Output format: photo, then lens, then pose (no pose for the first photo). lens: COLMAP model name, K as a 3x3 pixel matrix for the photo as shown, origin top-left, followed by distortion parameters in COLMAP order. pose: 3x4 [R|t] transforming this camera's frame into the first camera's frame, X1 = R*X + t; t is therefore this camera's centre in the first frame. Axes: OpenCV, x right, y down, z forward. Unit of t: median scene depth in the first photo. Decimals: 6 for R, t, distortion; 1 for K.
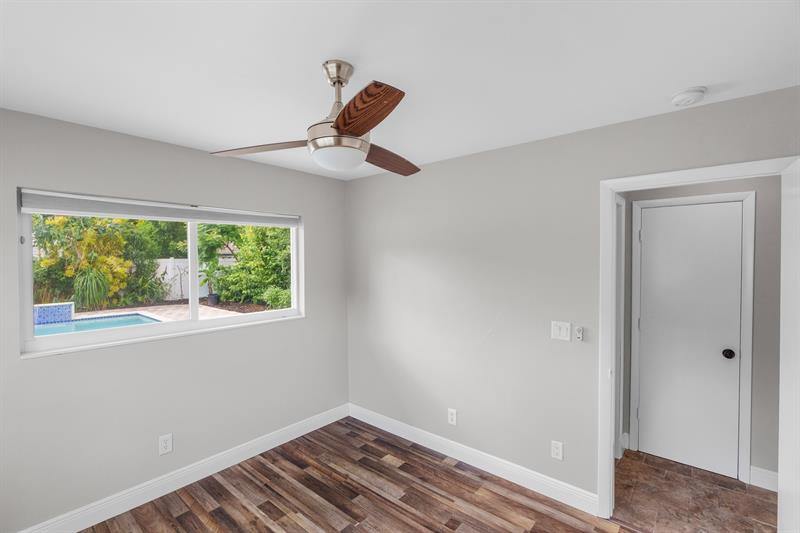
lens RADIAL K [[367.9, 0, 396.2], [0, 367.9, 262.4], [0, 0, 1]] dist [-0.001761, 0.000348]
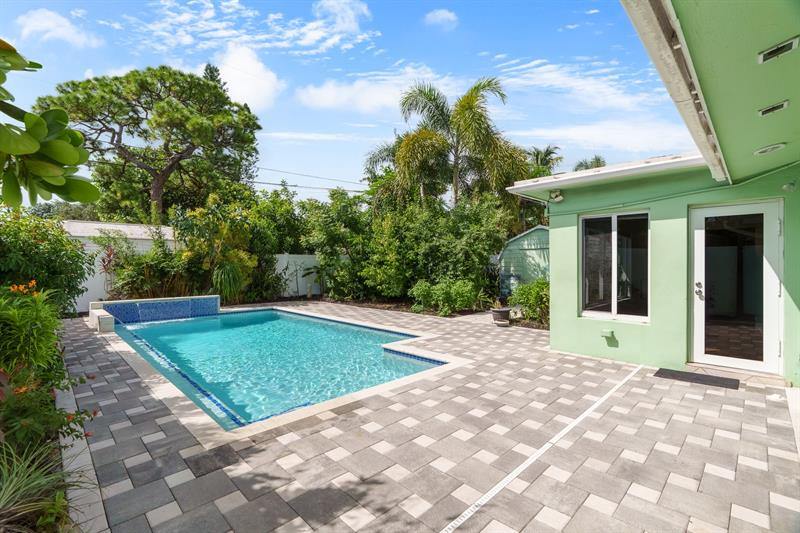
lens RADIAL K [[359.8, 0, 395.0], [0, 359.8, 266.7], [0, 0, 1]] dist [-0.004891, 0.000383]
pose [[0.996852, 0.005027, -0.079131, -0.277220], [-0.005170, 0.999985, -0.001608, 0.025865], [0.079122, 0.002012, 0.996863, 0.077232]]
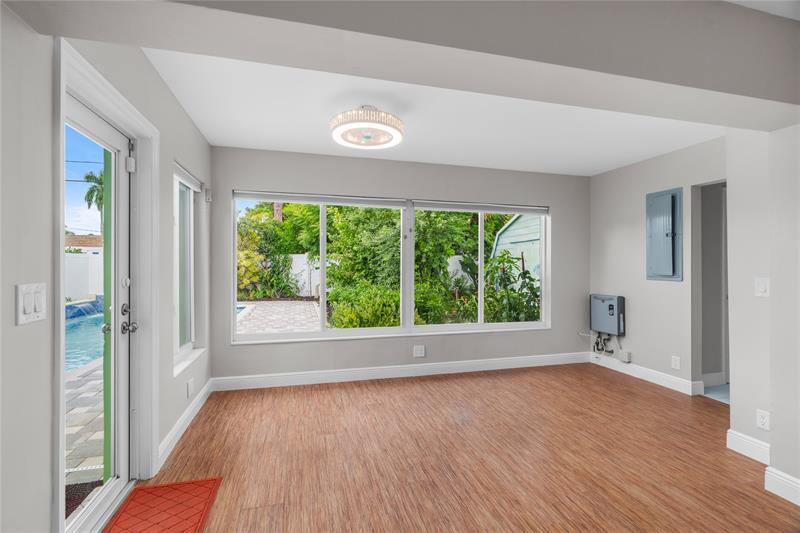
lens RADIAL K [[359.8, 0, 395.0], [0, 359.8, 266.7], [0, 0, 1]] dist [-0.004891, 0.000383]
pose [[0.823777, 0.007137, -0.566869, 0.147377], [-0.010576, 0.999940, -0.002779, 0.026659], [0.566815, 0.008284, 0.823803, 0.383860]]
